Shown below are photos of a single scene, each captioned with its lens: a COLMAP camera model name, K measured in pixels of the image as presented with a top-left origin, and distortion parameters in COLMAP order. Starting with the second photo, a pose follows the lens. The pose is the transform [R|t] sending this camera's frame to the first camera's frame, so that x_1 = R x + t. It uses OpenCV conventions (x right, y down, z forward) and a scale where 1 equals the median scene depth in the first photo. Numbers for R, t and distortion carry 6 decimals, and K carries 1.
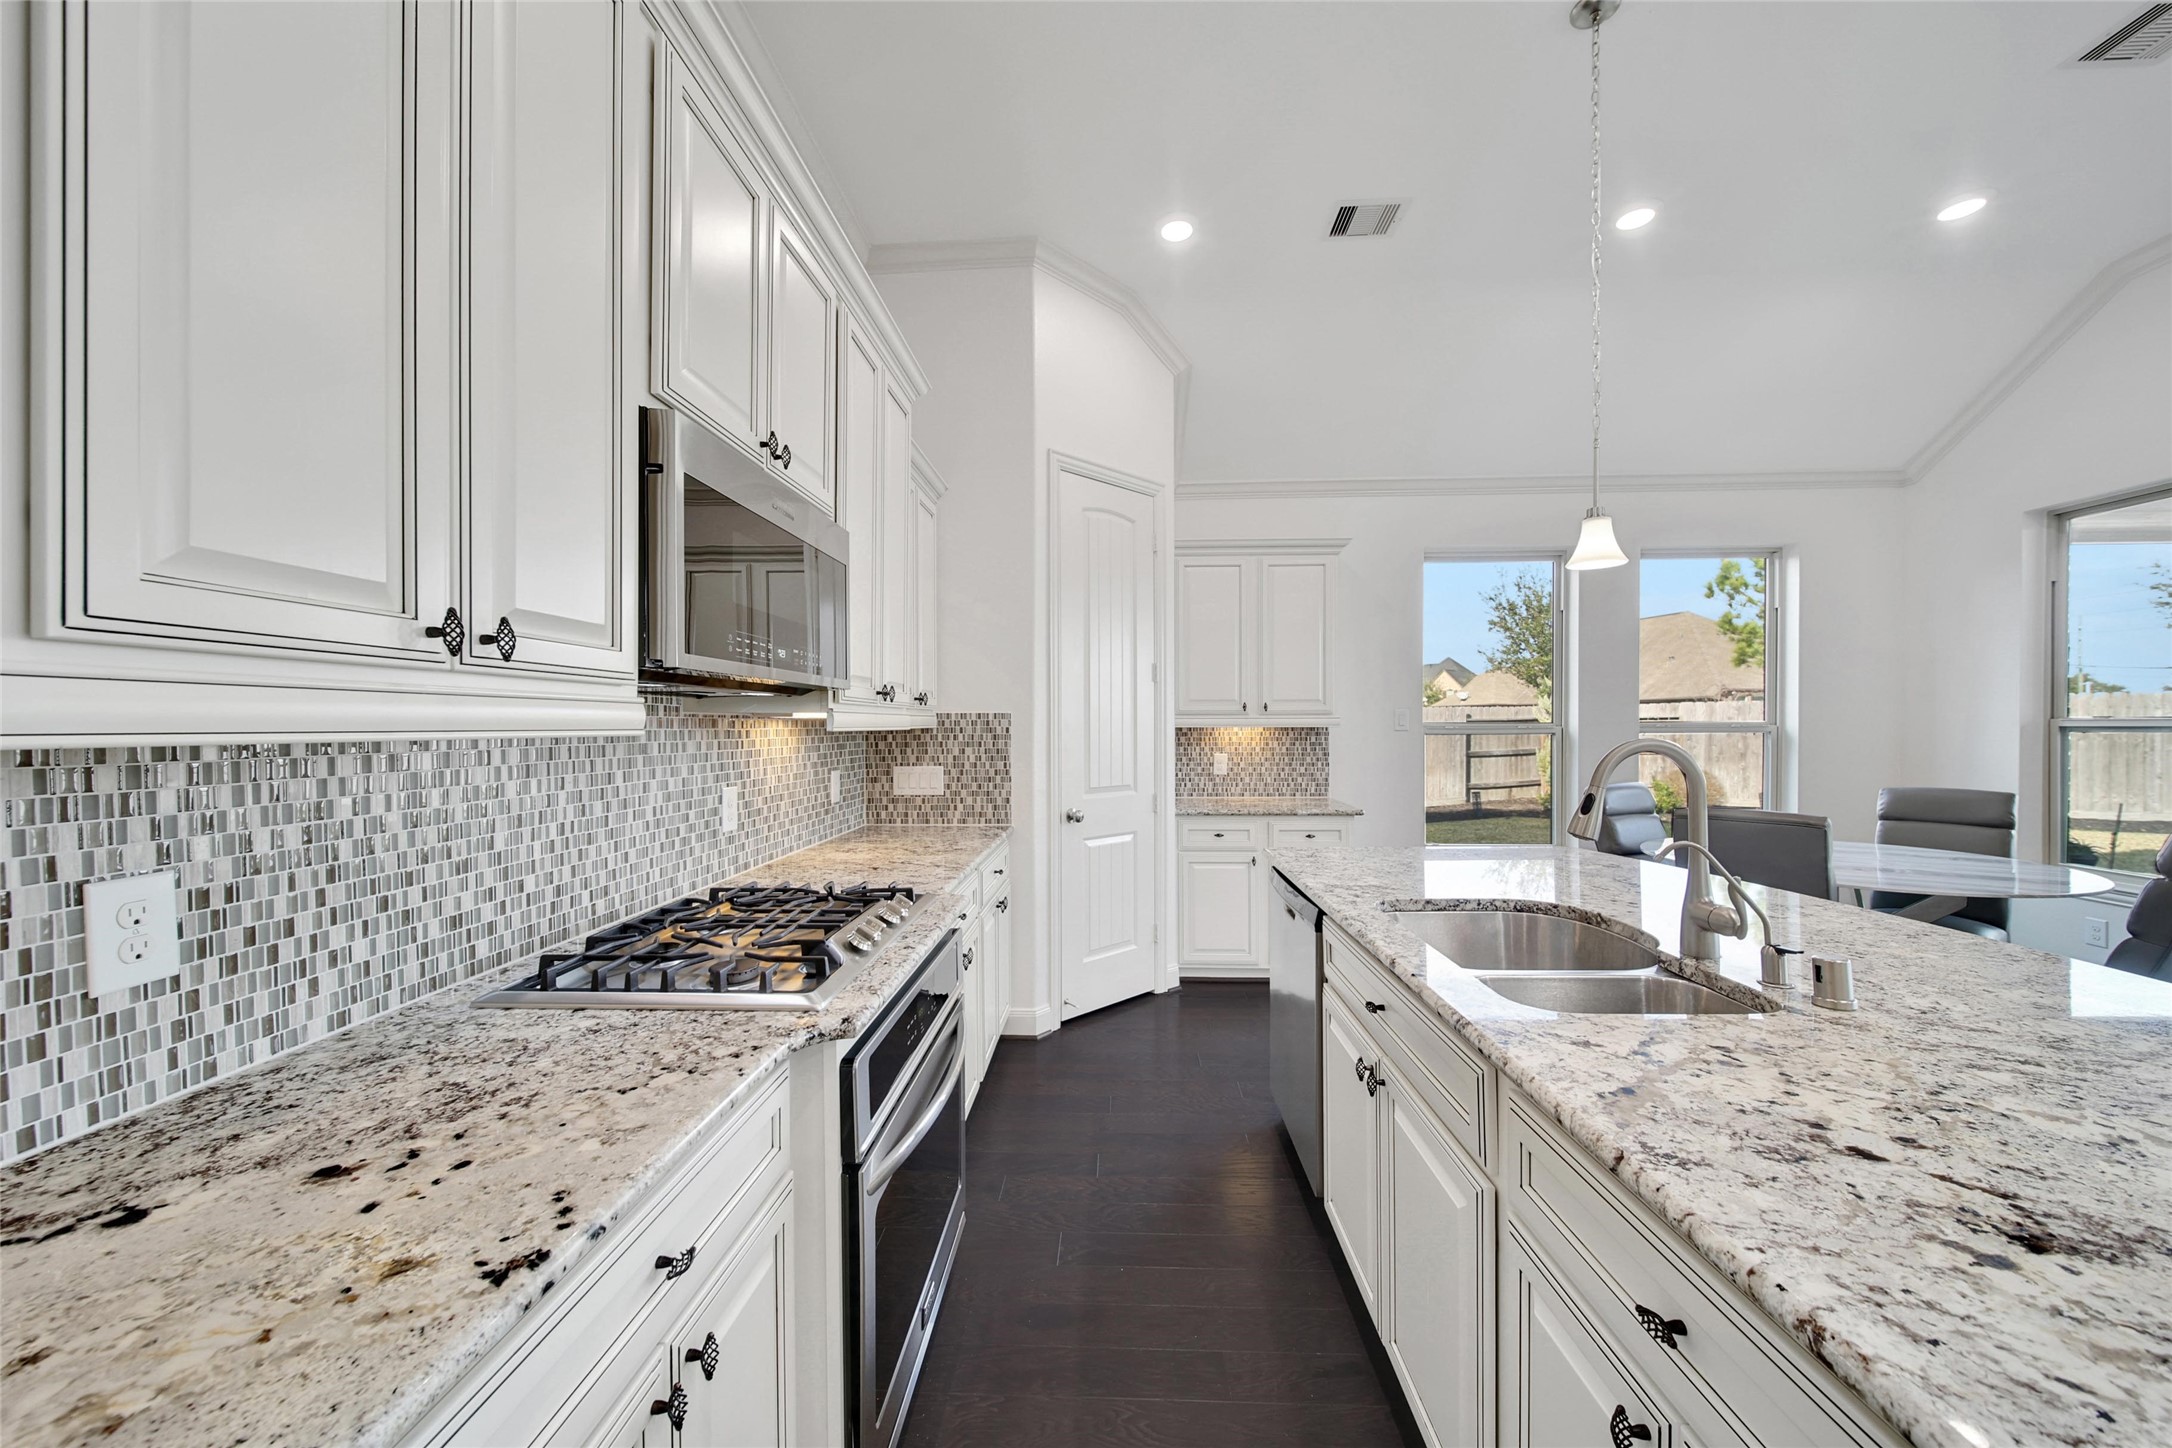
lens RADIAL K [[776.2, 0, 1089.1], [0, 776.2, 730.3], [0, 0, 1]] dist [-0.002069, 0.000011]
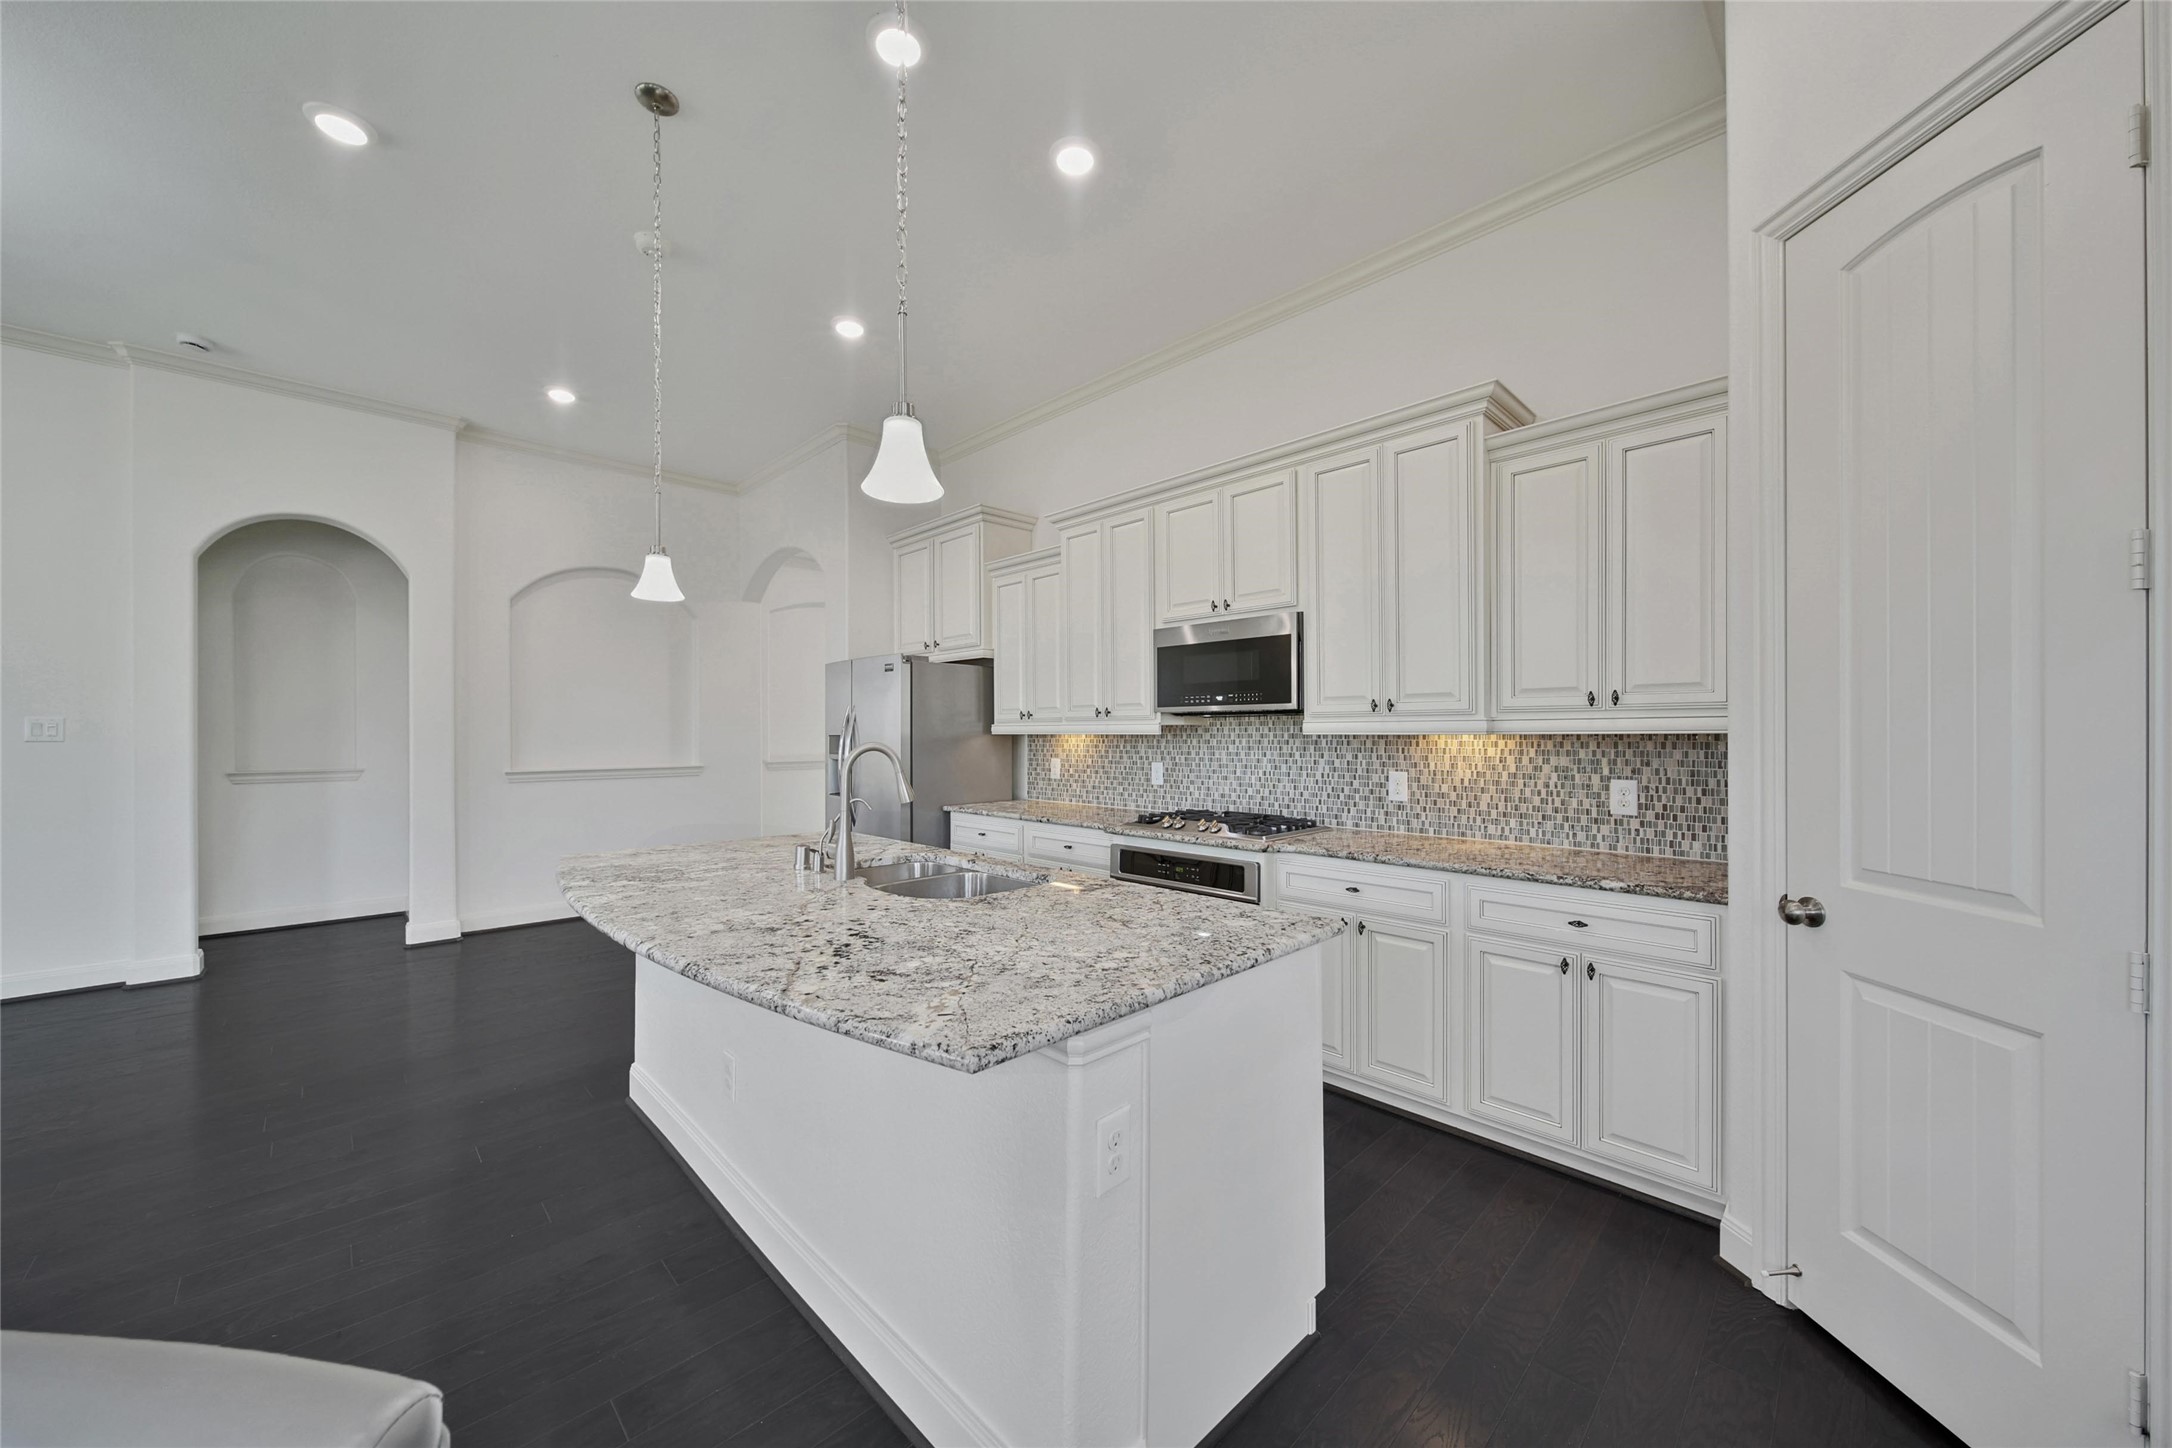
lens RADIAL K [[776.2, 0, 1080.4], [0, 776.2, 734.0], [0, 0, 1]] dist [-0.002069, 0.000011]
pose [[-0.685180, 0.009796, -0.728308, 0.621433], [0.002225, 0.999933, 0.011357, -0.010002], [0.728370, 0.006161, -0.685156, 0.942050]]
